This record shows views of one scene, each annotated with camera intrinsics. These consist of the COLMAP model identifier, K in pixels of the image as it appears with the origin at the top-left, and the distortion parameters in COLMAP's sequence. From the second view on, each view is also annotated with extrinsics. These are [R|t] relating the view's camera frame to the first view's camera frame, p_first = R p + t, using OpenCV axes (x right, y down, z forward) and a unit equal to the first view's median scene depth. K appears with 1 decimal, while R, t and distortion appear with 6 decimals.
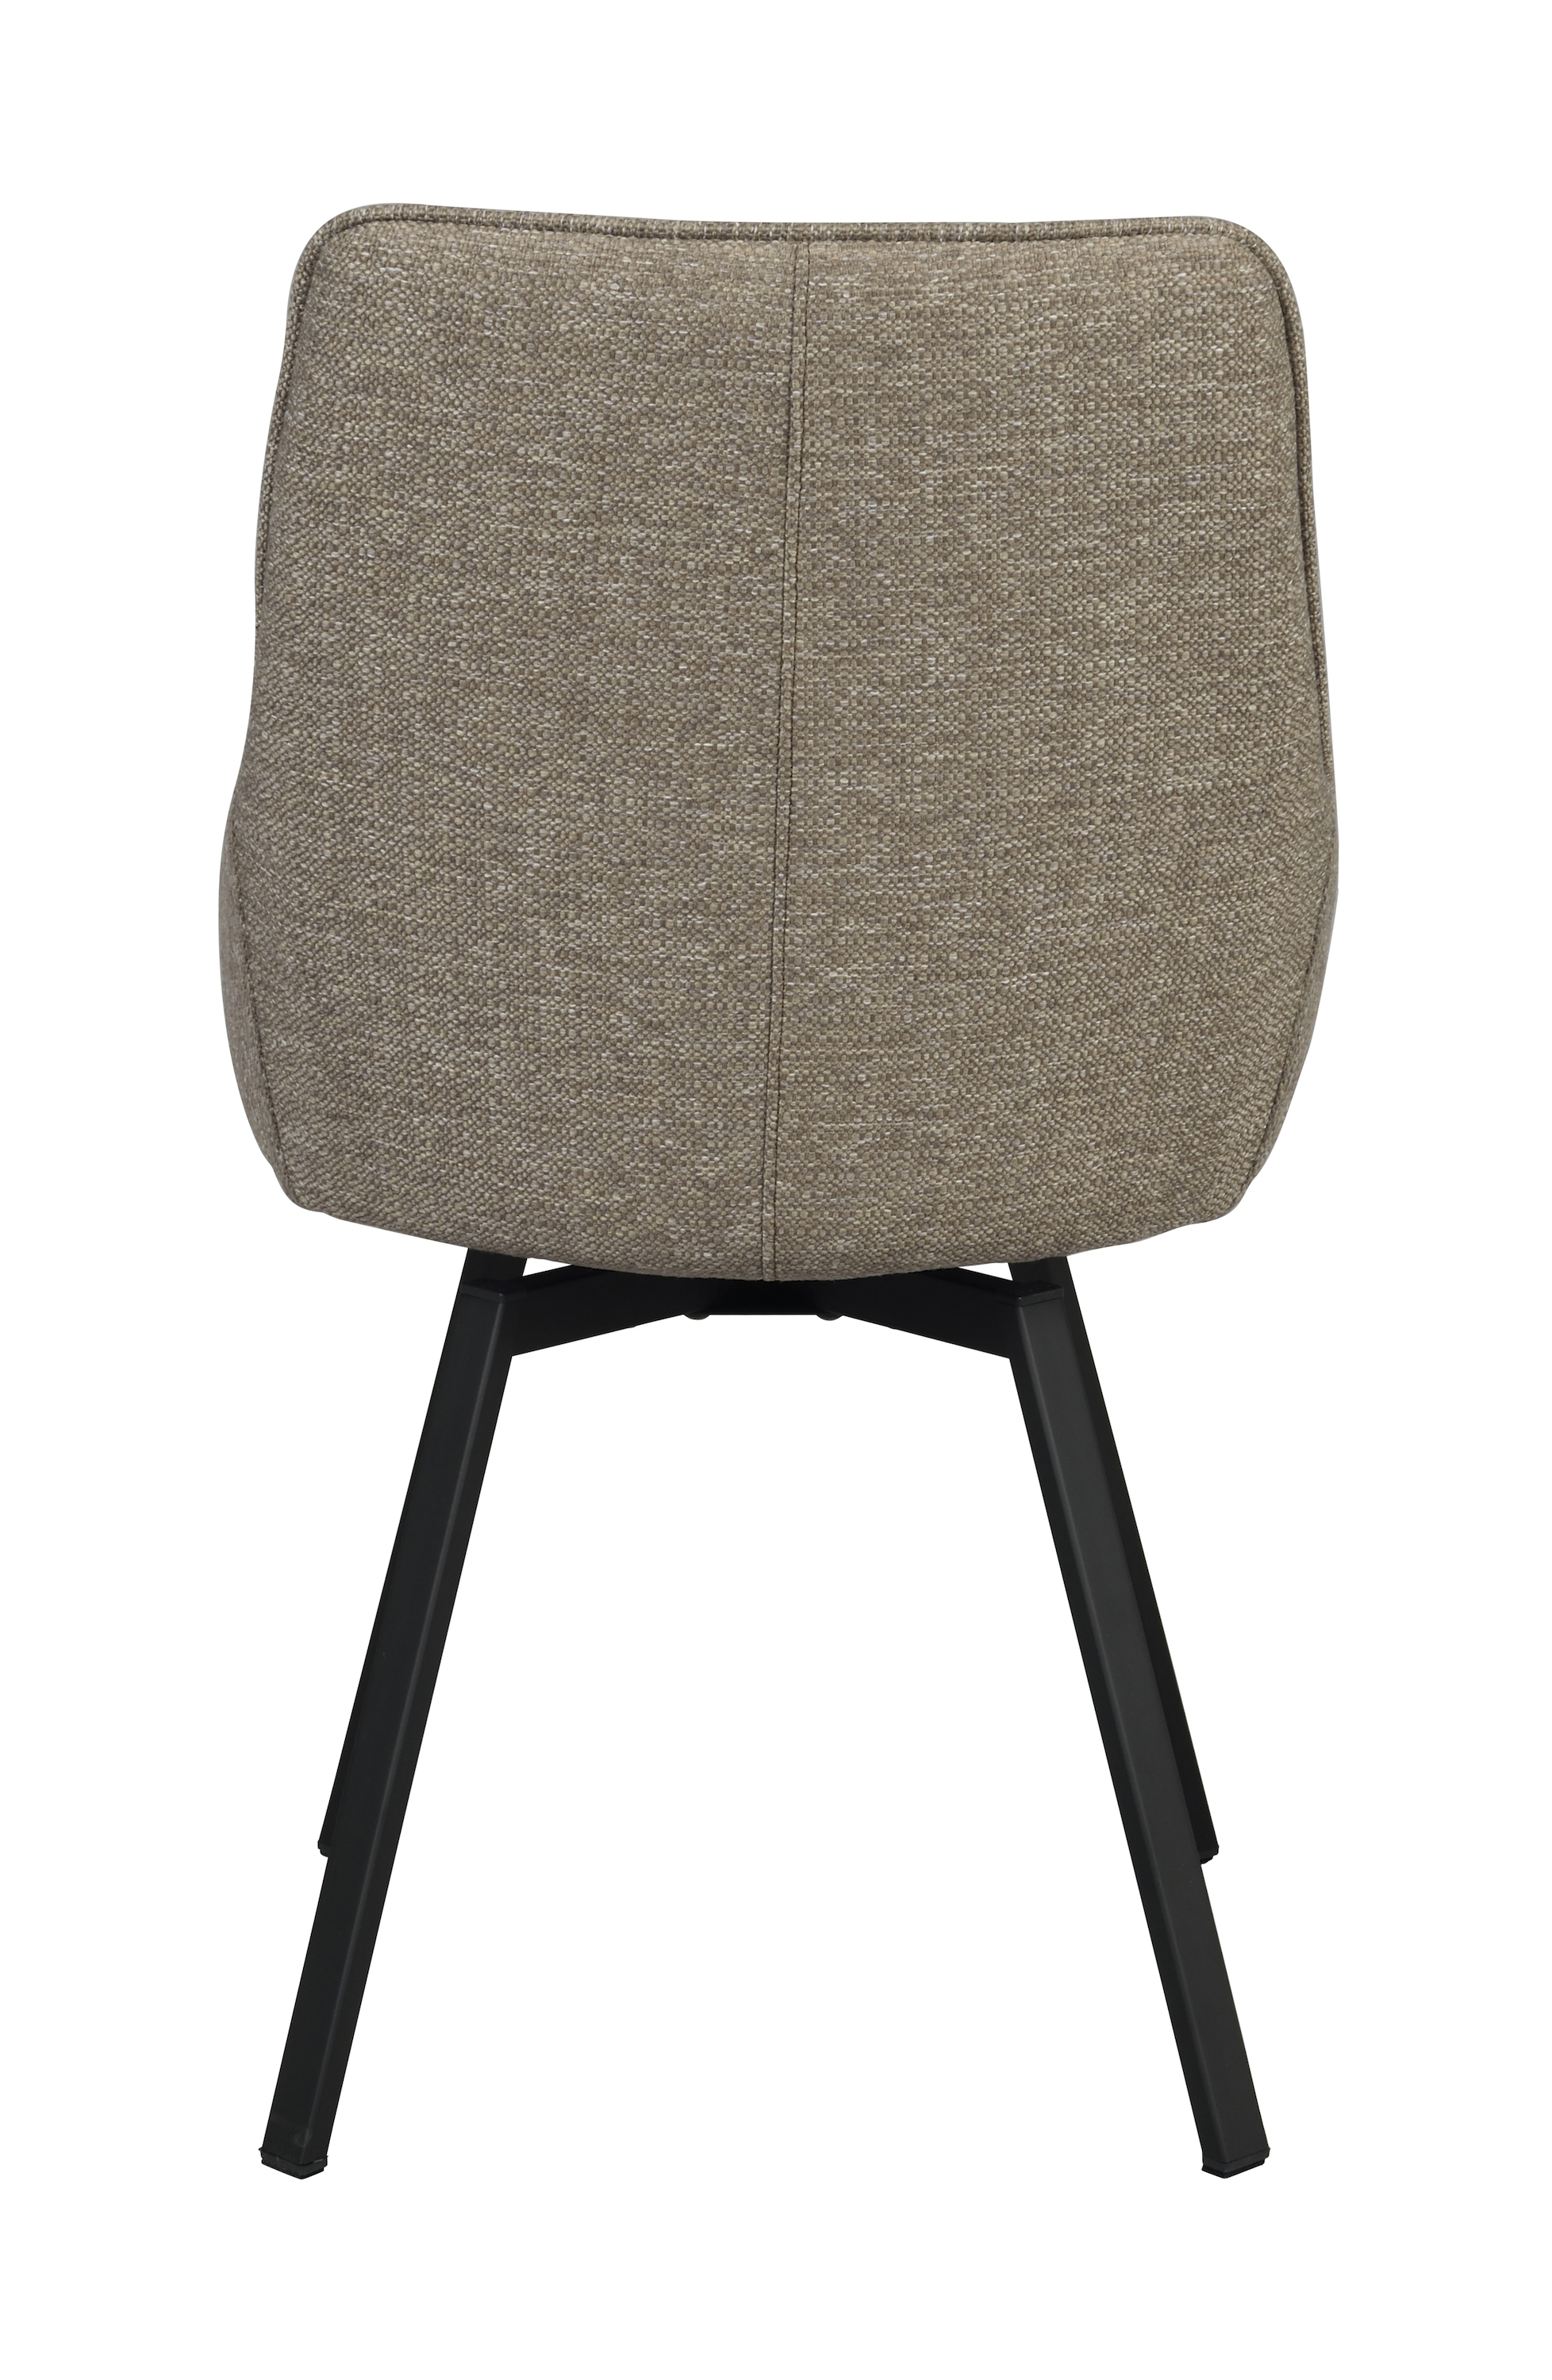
lens RADIAL K [[5433.1, 0, 776.0], [0, 5433.1, 1190.0], [0, 0, 1]] dist [-0.057690, -0.082528]
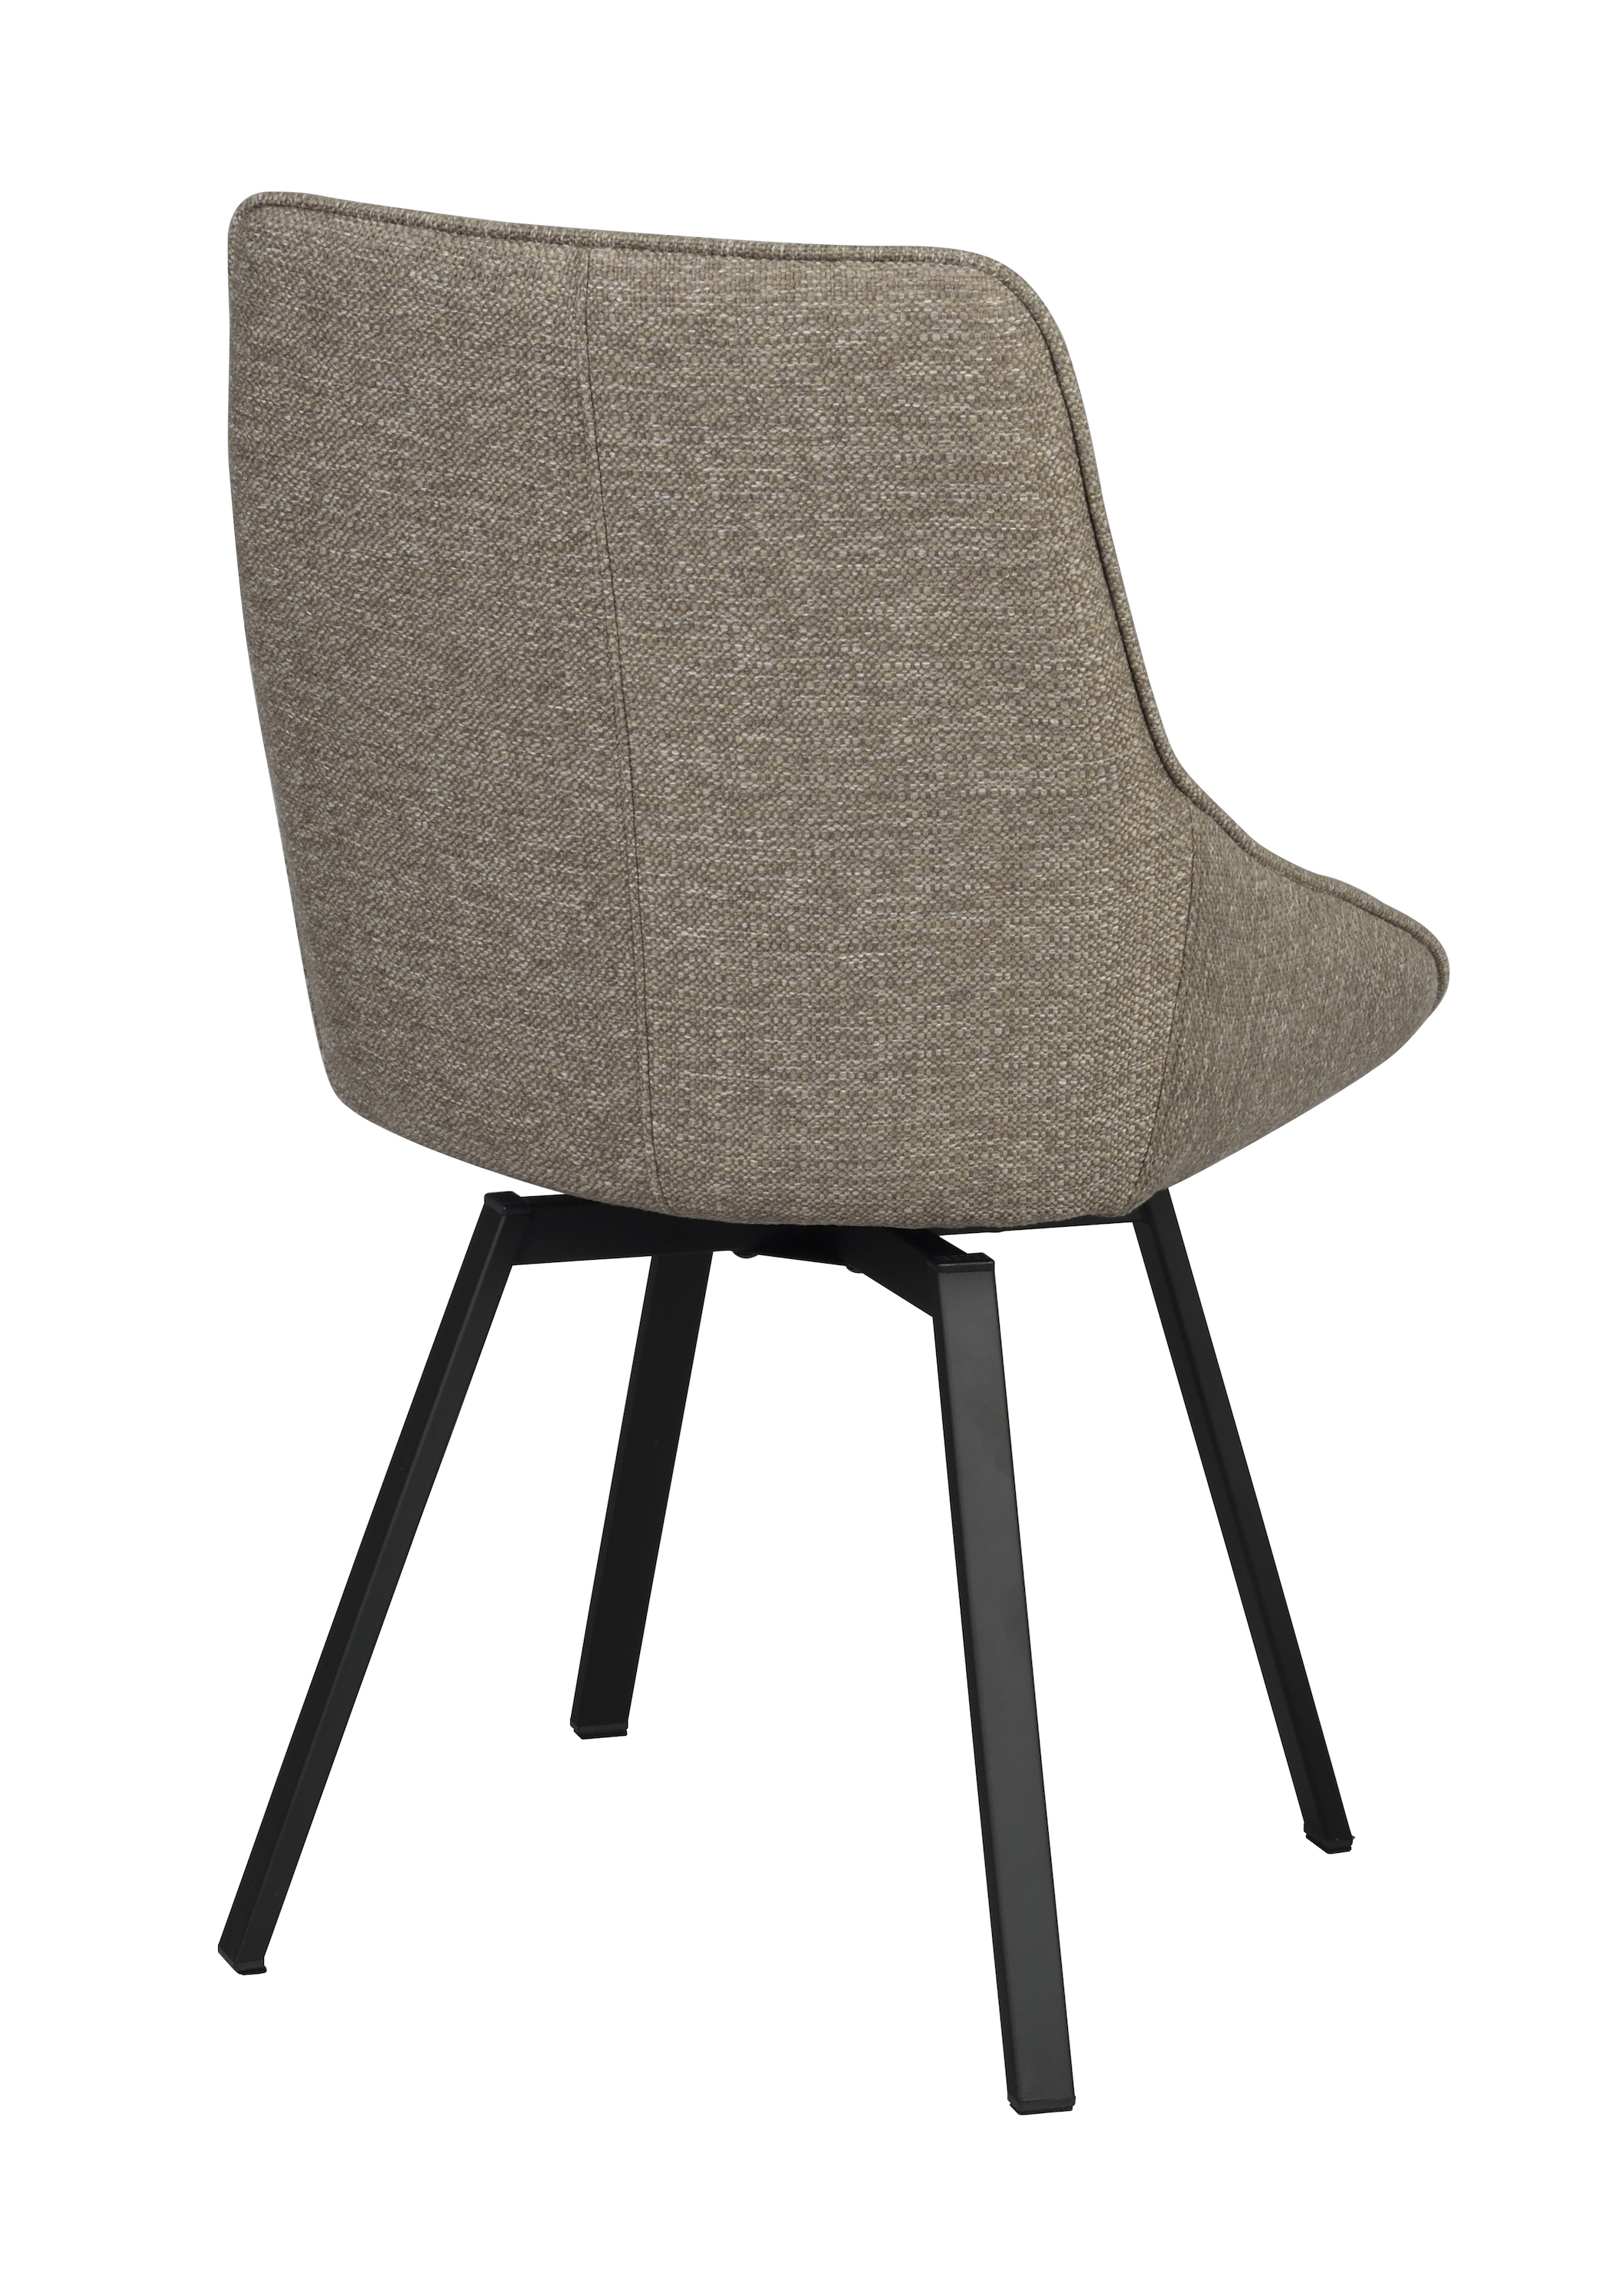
lens RADIAL K [[5102.4, 0, 809.5], [0, 5102.4, 1148.0], [0, 0, 1]] dist [-0.074183, -0.027524]
pose [[0.947834, 0.118216, -0.296034, 0.351937], [-0.121149, 0.992598, 0.008486, -0.009298], [0.294846, 0.027820, 0.955140, 0.042222]]
